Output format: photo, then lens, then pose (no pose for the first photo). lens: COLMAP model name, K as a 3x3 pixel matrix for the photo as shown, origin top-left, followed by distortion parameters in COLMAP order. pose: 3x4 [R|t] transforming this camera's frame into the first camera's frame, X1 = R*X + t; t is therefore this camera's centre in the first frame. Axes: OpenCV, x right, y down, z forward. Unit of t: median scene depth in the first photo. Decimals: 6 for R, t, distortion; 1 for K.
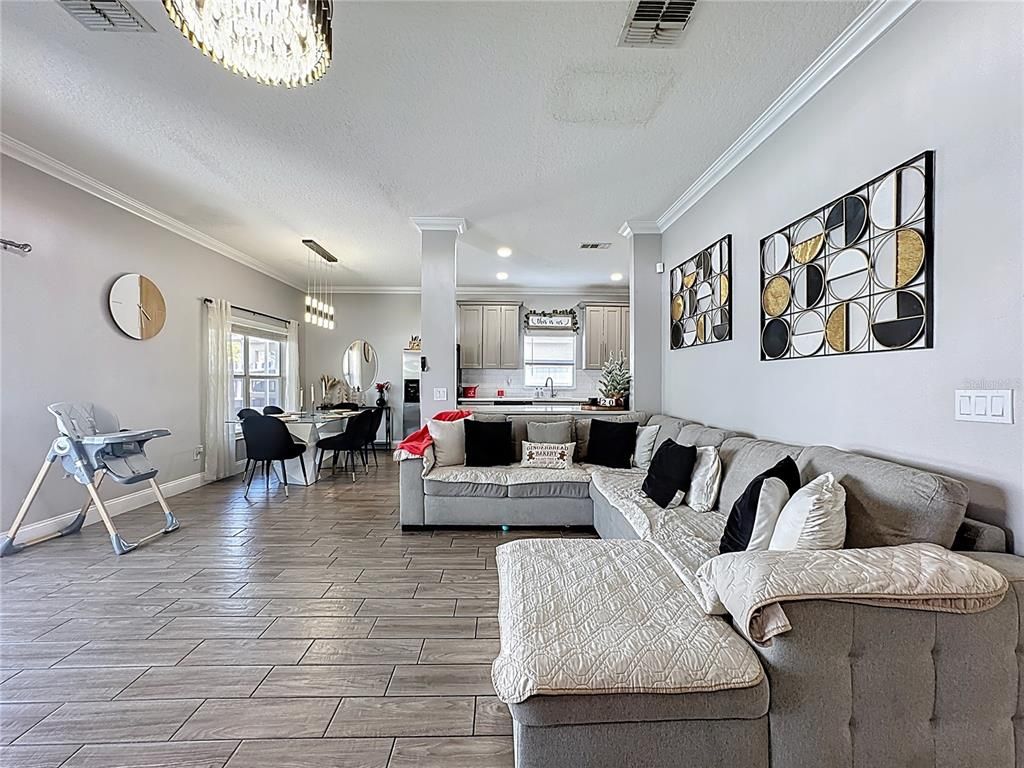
lens RADIAL K [[420.1, 0, 514.4], [0, 420.1, 380.6], [0, 0, 1]] dist [-0.003376, 0.000093]
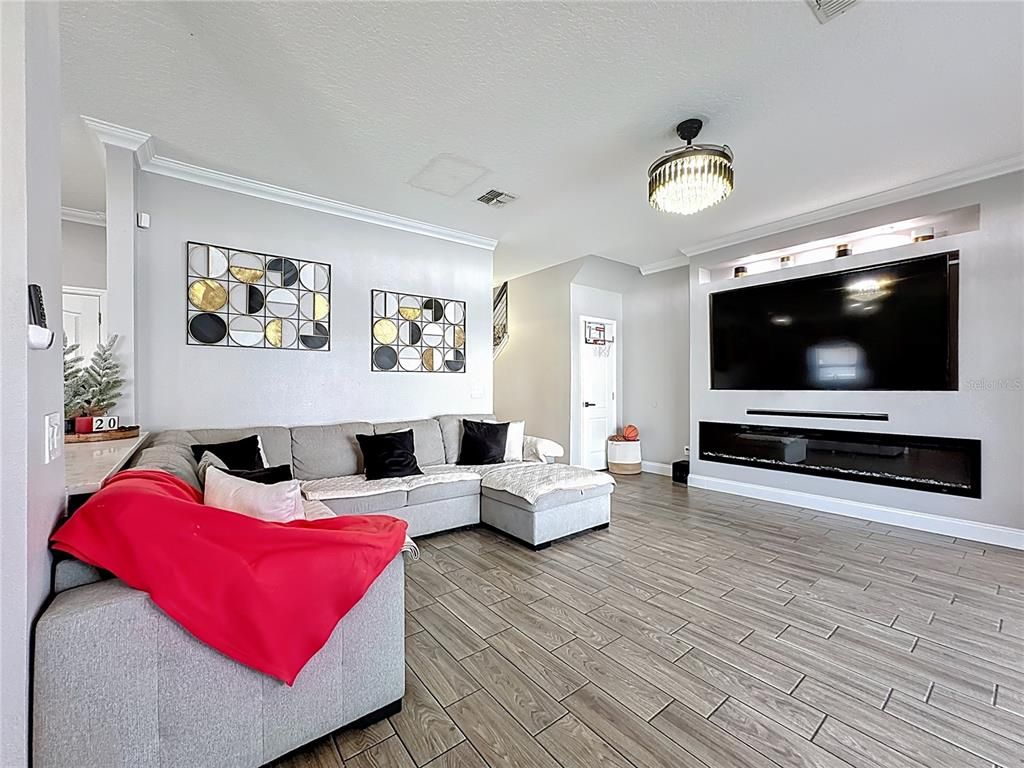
lens RADIAL K [[420.1, 0, 515.7], [0, 420.1, 386.4], [0, 0, 1]] dist [-0.003376, 0.000093]
pose [[-0.589821, -0.001588, 0.807532, -1.209807], [0.001663, 0.999994, 0.003182, 0.003722], [-0.807532, 0.003220, -0.589815, 1.977044]]
